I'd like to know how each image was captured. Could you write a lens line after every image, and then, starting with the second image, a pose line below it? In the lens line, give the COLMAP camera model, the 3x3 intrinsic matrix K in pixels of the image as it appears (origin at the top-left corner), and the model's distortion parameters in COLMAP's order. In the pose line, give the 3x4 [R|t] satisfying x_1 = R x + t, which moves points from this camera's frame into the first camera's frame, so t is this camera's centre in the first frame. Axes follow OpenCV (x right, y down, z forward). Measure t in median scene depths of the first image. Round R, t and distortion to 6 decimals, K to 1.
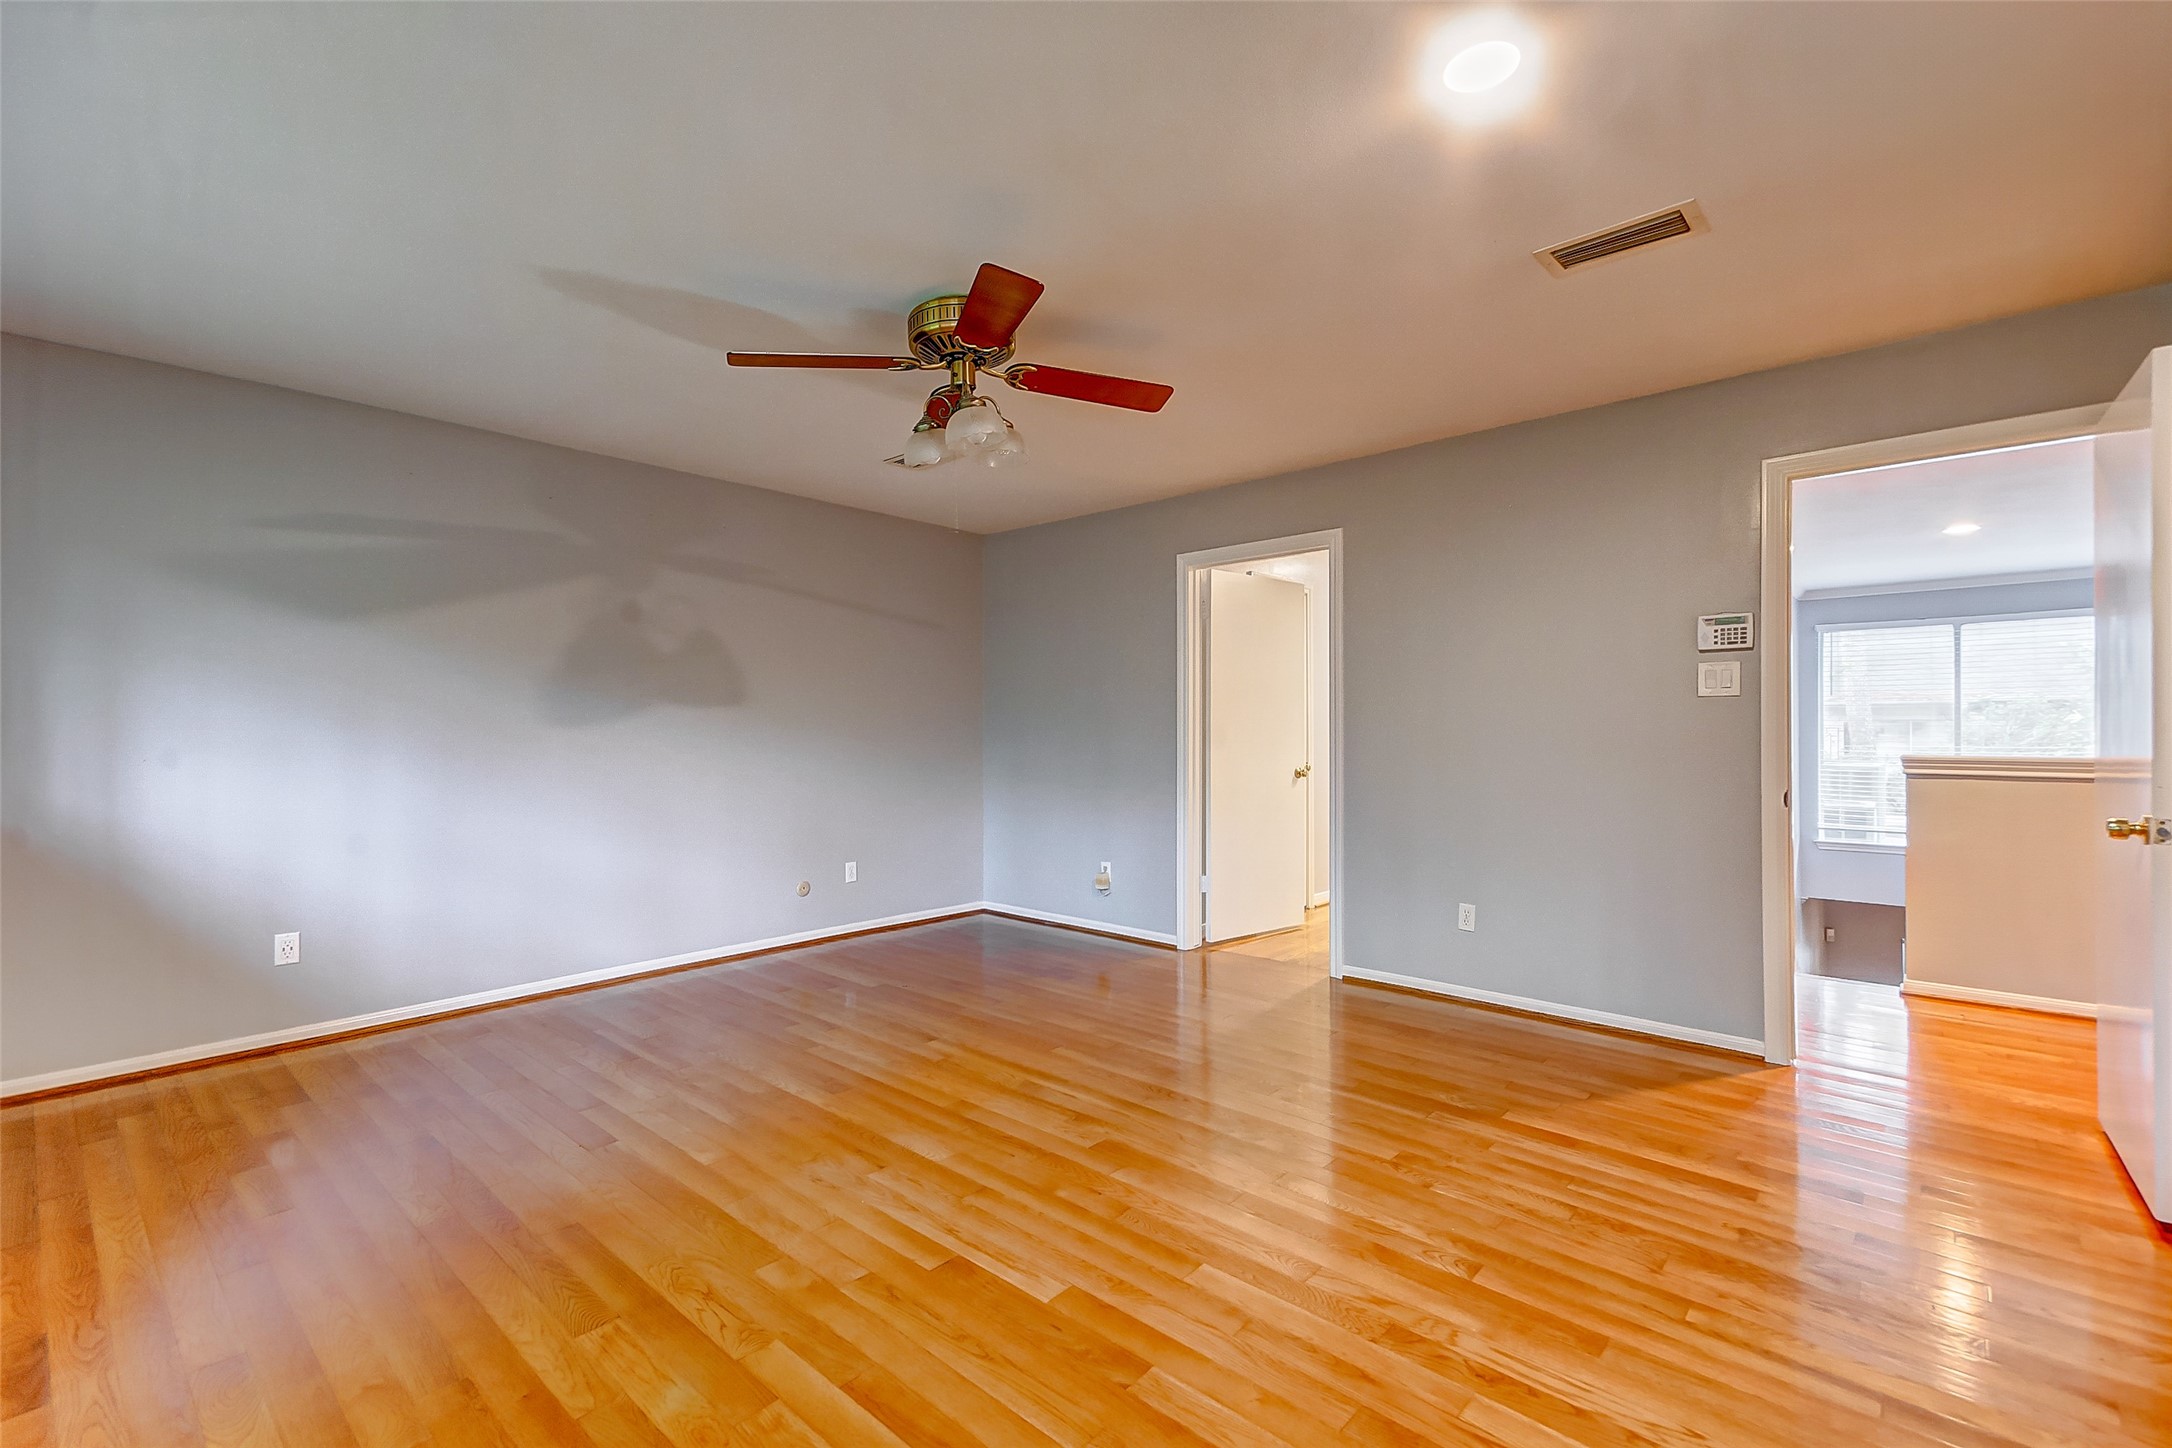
lens RADIAL K [[952.0, 0, 1080.2], [0, 952.0, 734.5], [0, 0, 1]] dist [0.015122, -0.001628]
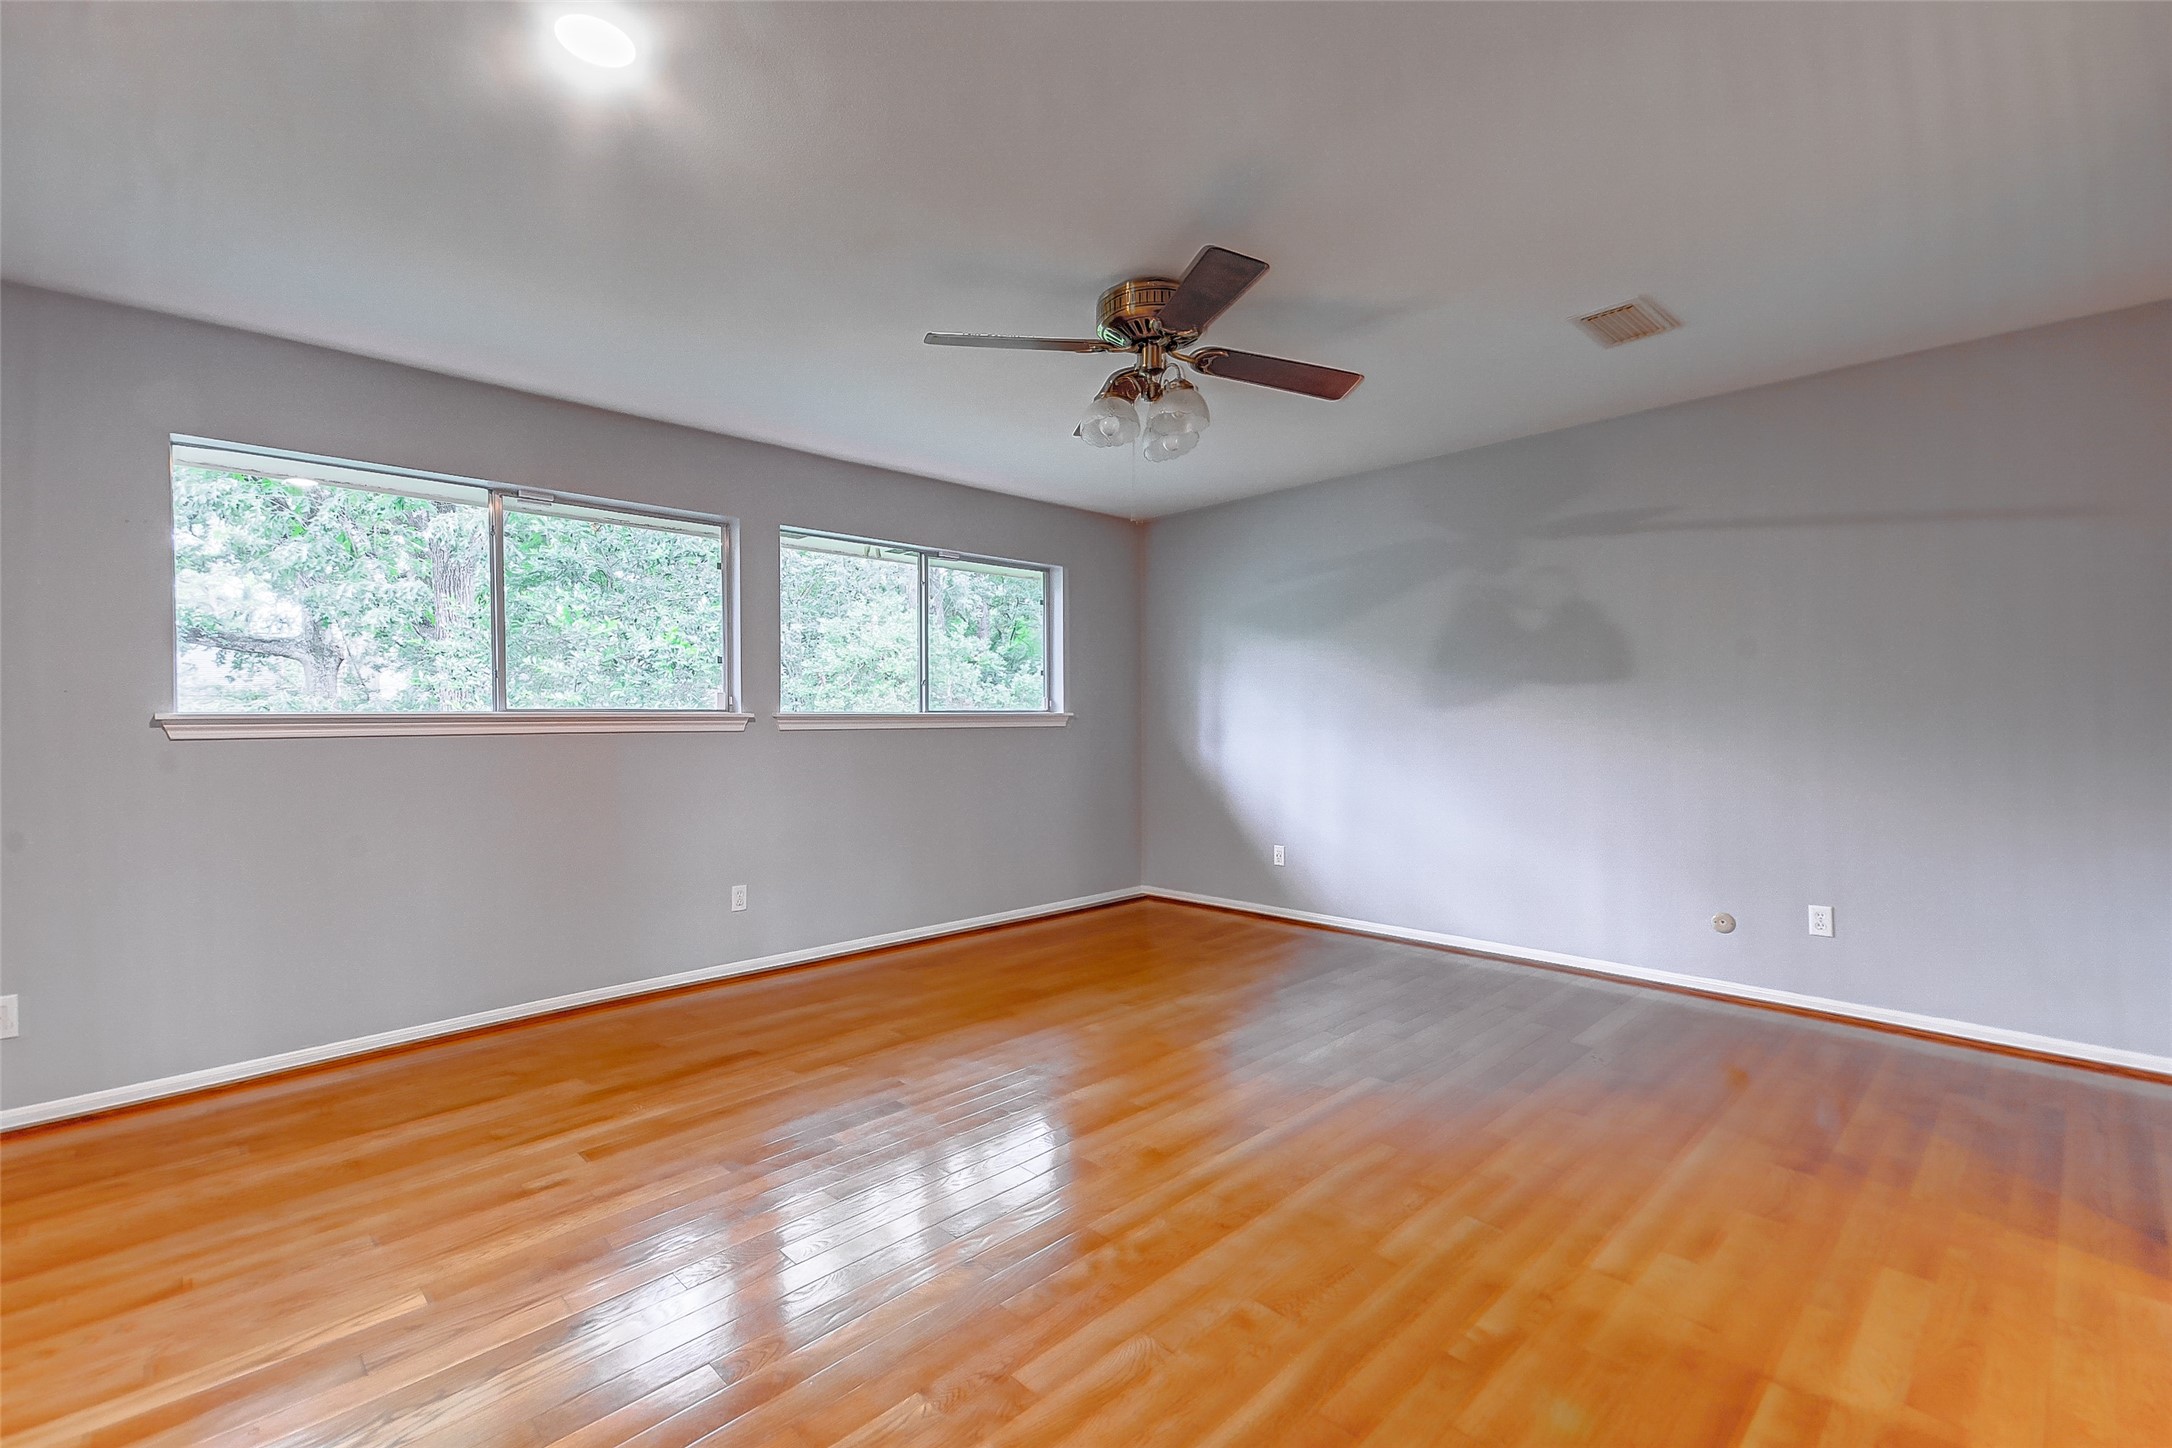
lens RADIAL K [[952.0, 0, 1081.9], [0, 952.0, 713.4], [0, 0, 1]] dist [0.015122, -0.001628]
pose [[-0.072681, 0.000307, -0.997355, 0.579137], [0.002200, 0.999998, 0.000148, -0.003029], [0.997353, -0.002183, -0.072681, 0.653519]]
